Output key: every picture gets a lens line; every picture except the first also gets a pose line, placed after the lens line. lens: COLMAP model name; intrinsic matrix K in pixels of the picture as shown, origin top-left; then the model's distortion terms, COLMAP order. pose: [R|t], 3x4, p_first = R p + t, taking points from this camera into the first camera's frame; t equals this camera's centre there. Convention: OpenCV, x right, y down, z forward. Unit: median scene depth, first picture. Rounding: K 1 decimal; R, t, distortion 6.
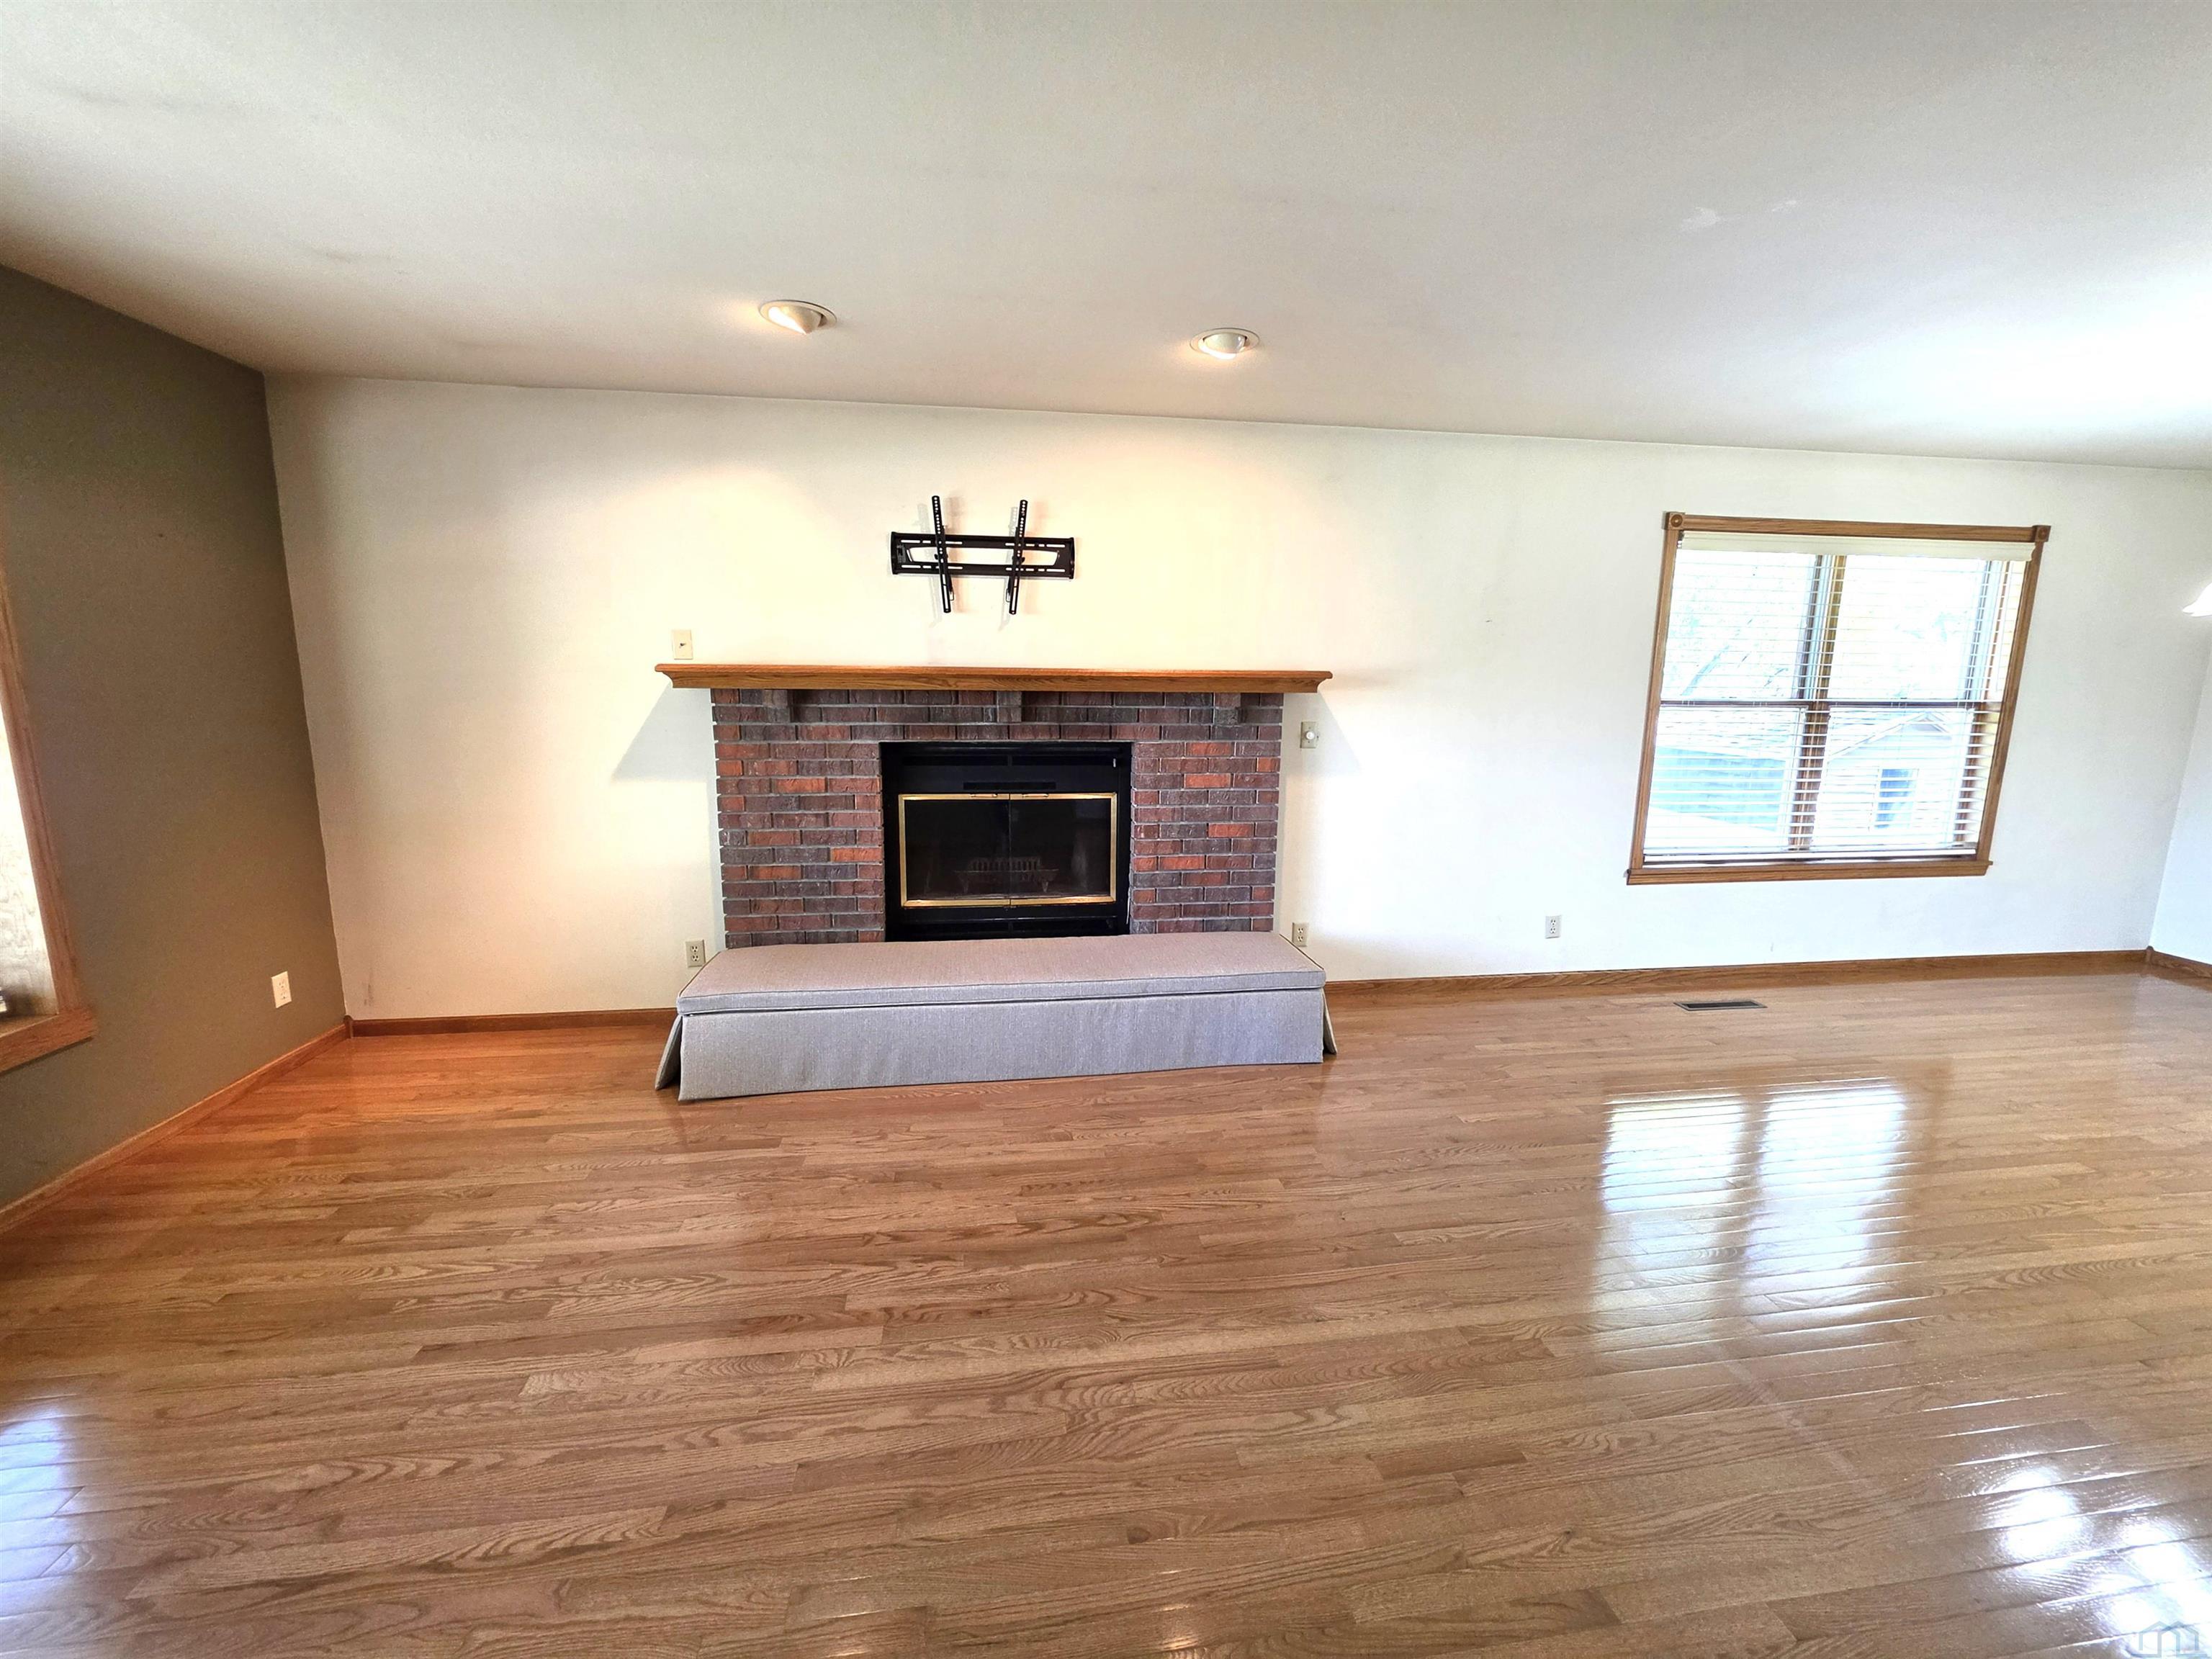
lens RADIAL K [[890.1, 0, 1105.1], [0, 890.1, 819.3], [0, 0, 1]] dist [-0.004046, 0.000885]
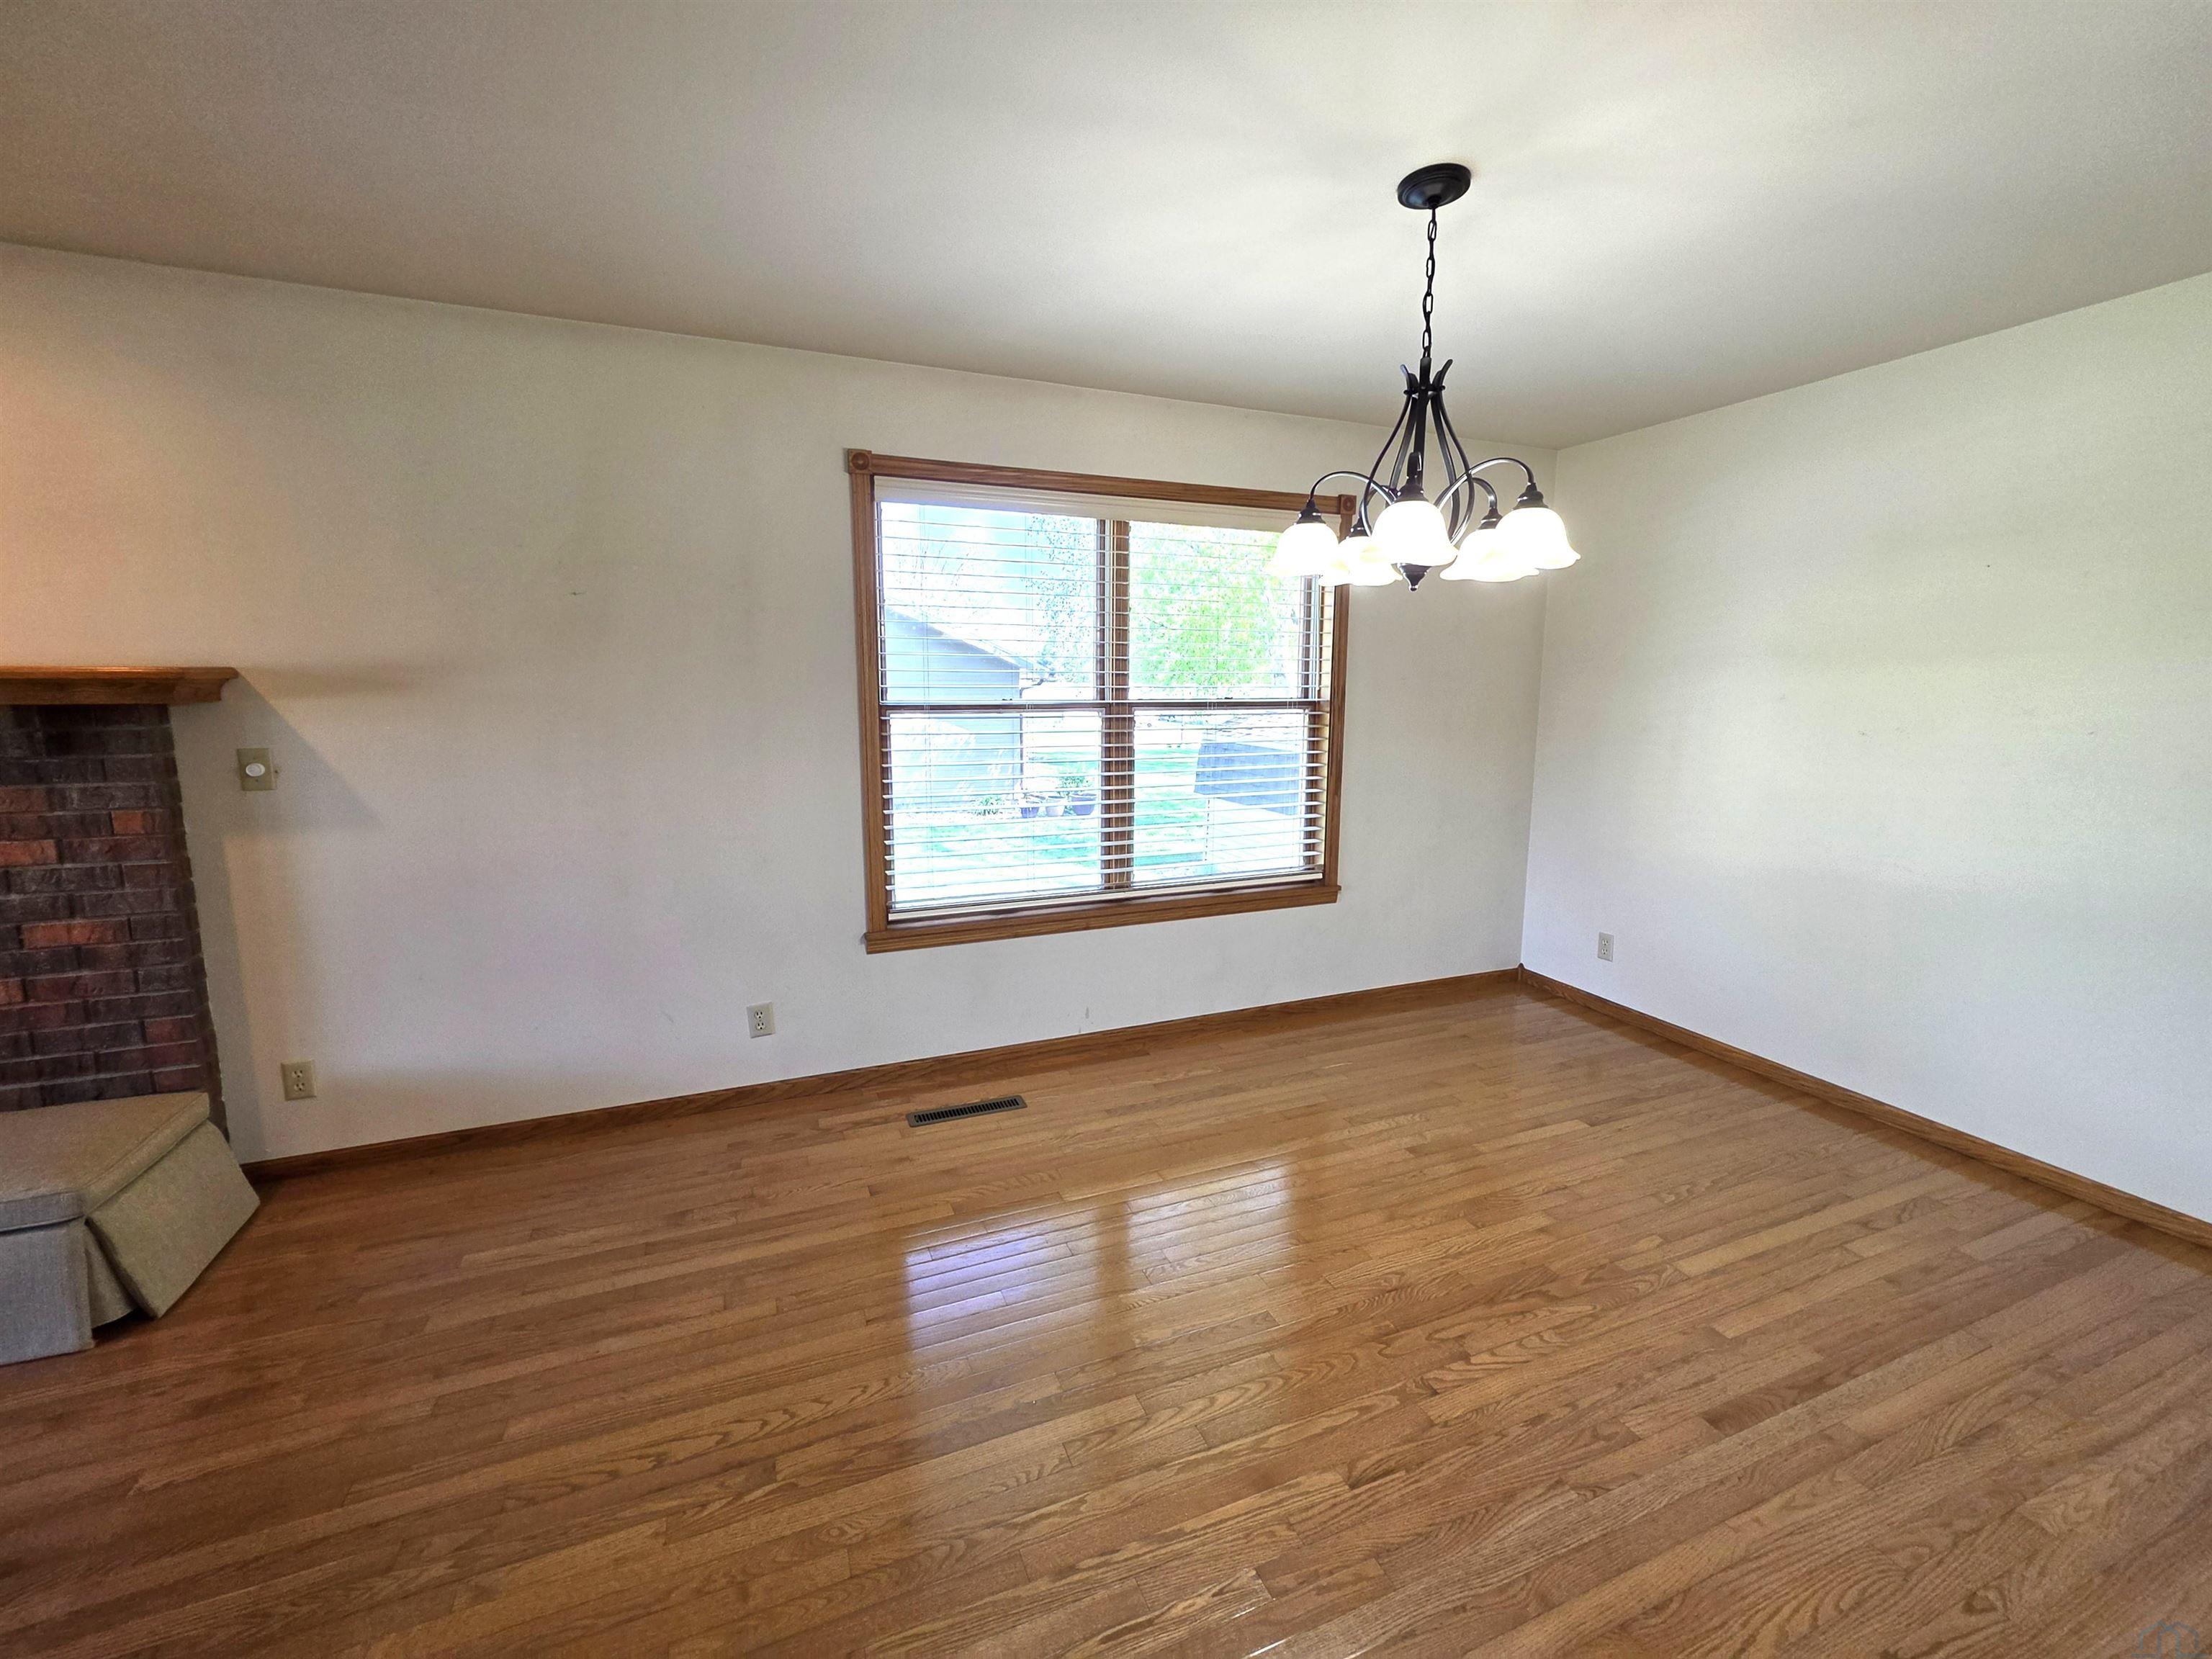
lens RADIAL K [[890.1, 0, 1102.1], [0, 890.1, 813.2], [0, 0, 1]] dist [-0.004046, 0.000885]
pose [[0.970003, -0.043013, 0.239258, 0.683433], [0.045602, 0.998946, -0.005292, -0.034703], [-0.238778, 0.016043, 0.970942, 0.257926]]
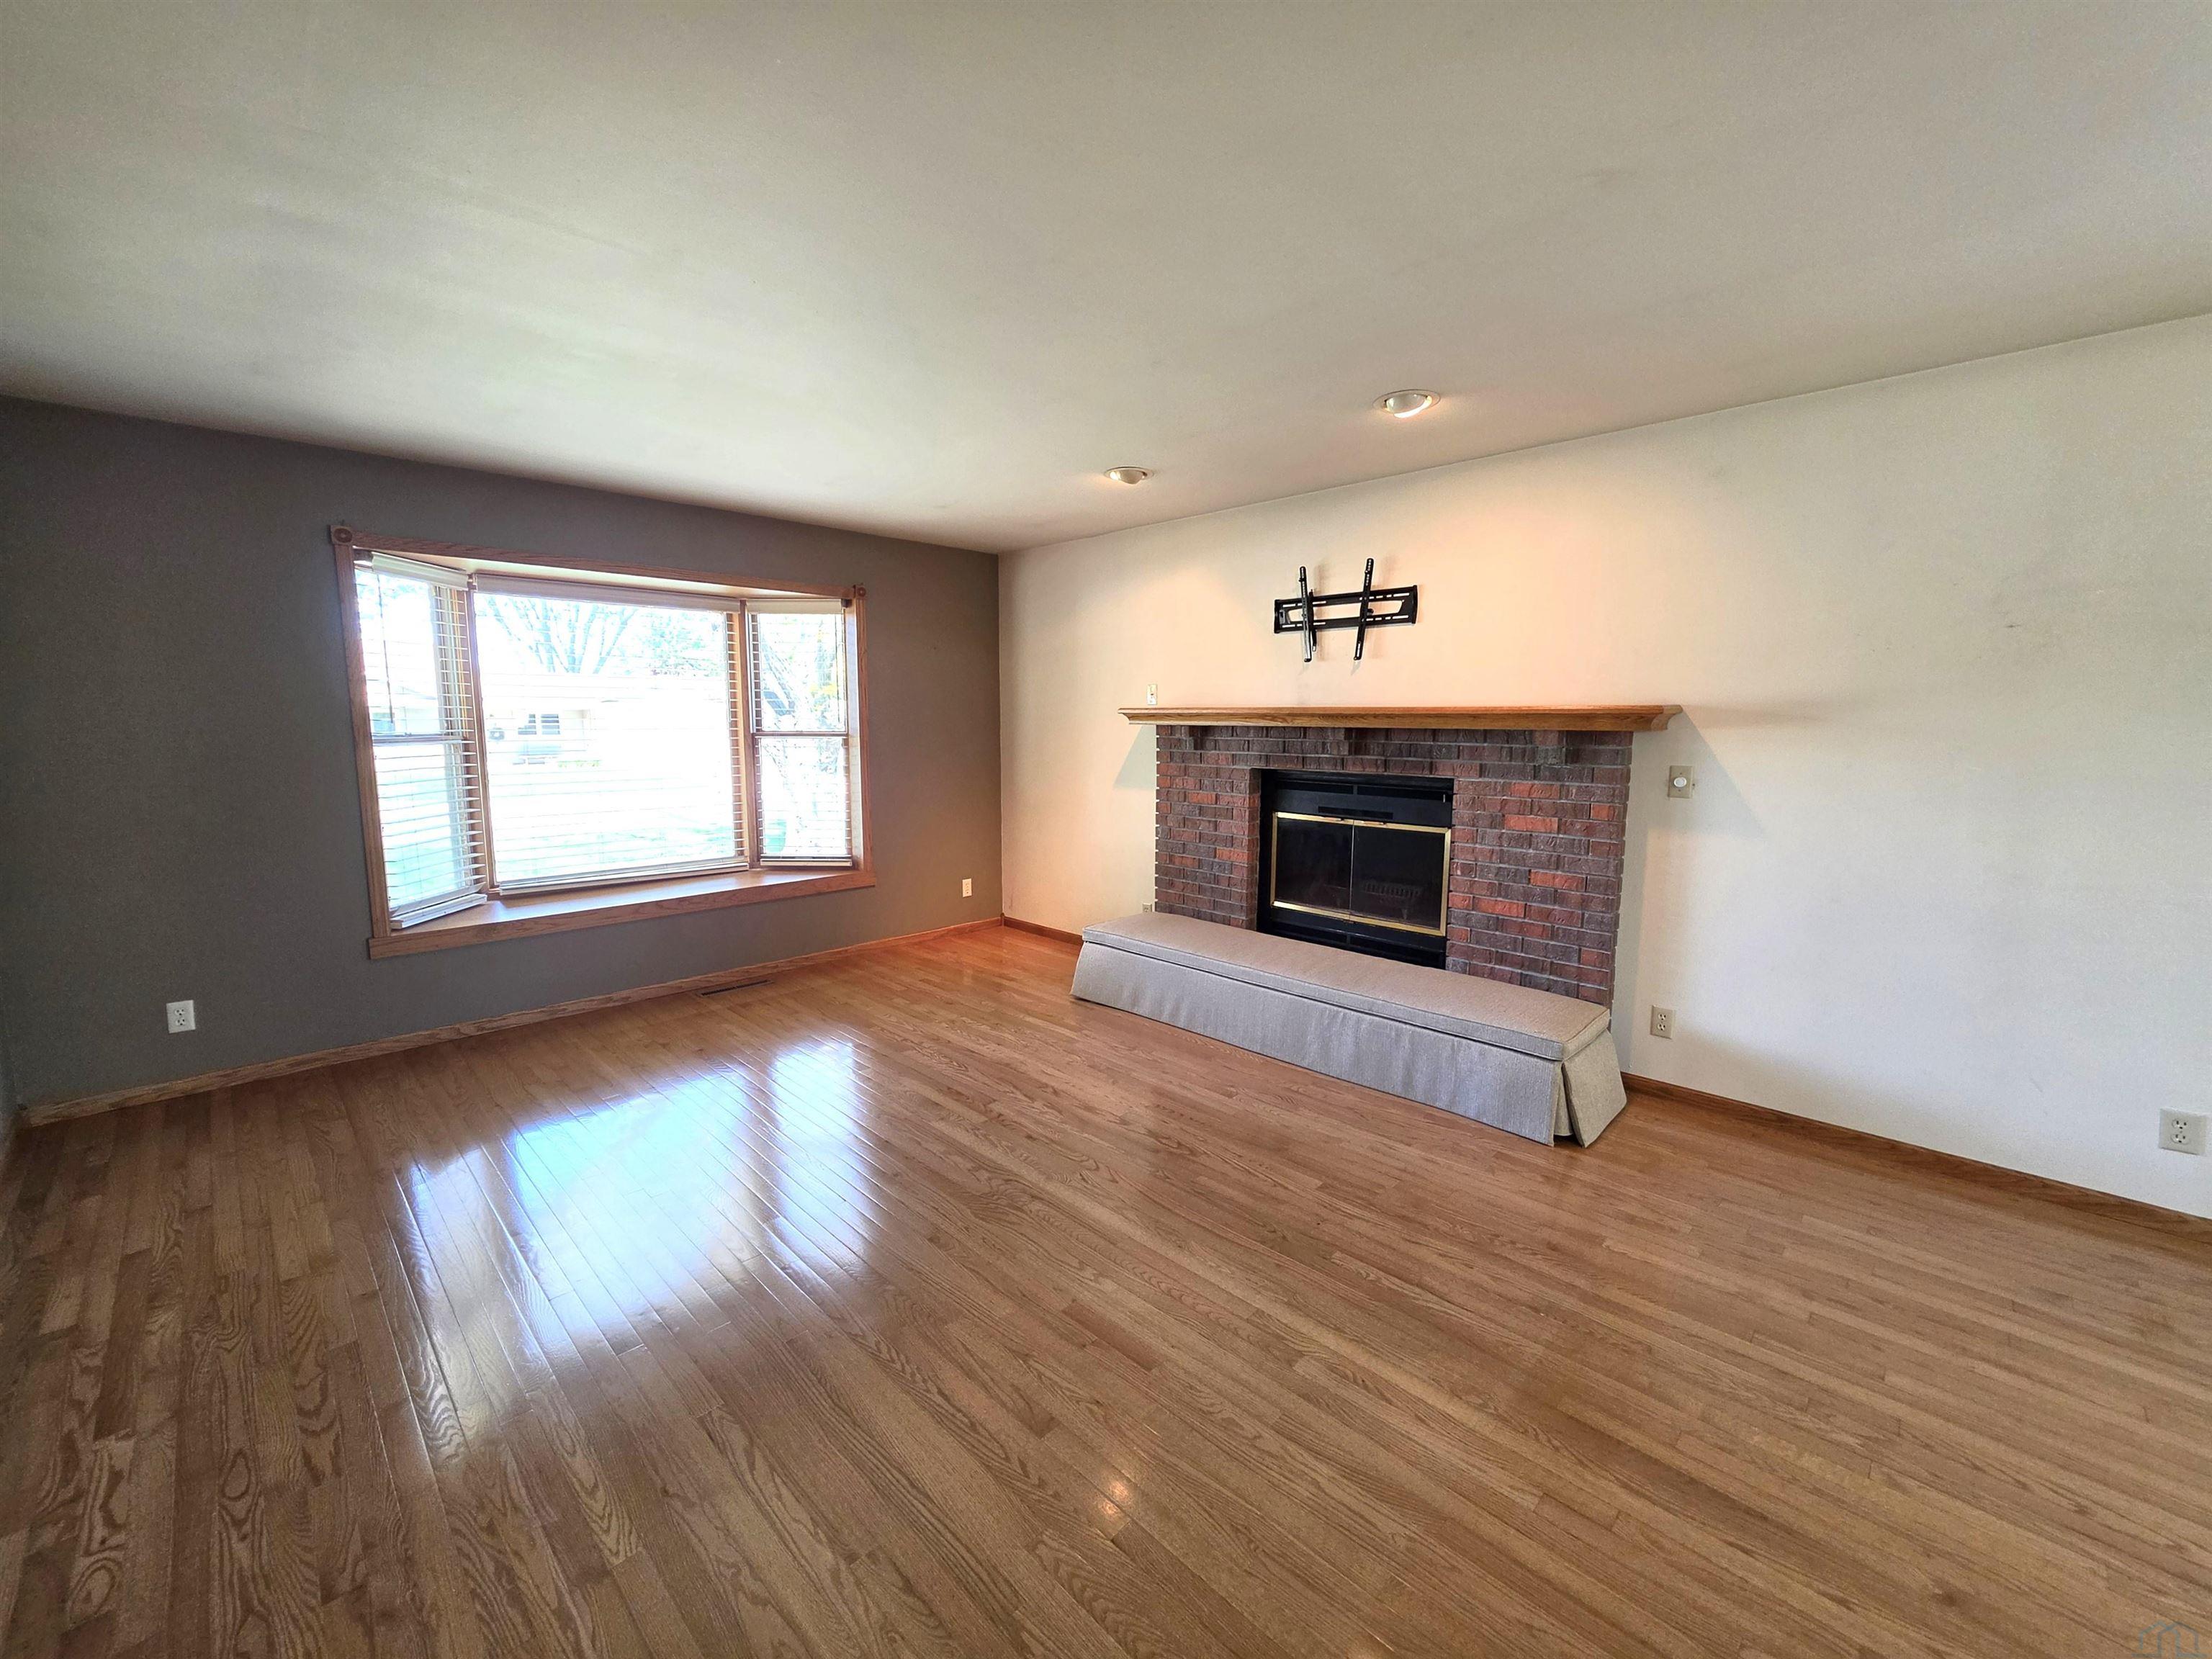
lens RADIAL K [[890.1, 0, 1105.0], [0, 890.1, 817.7], [0, 0, 1]] dist [-0.004046, 0.000885]
pose [[0.604338, 0.081928, -0.792504, 0.586644], [-0.123605, 0.992297, 0.008325, -0.002024], [0.787081, 0.092926, 0.609809, 0.076907]]
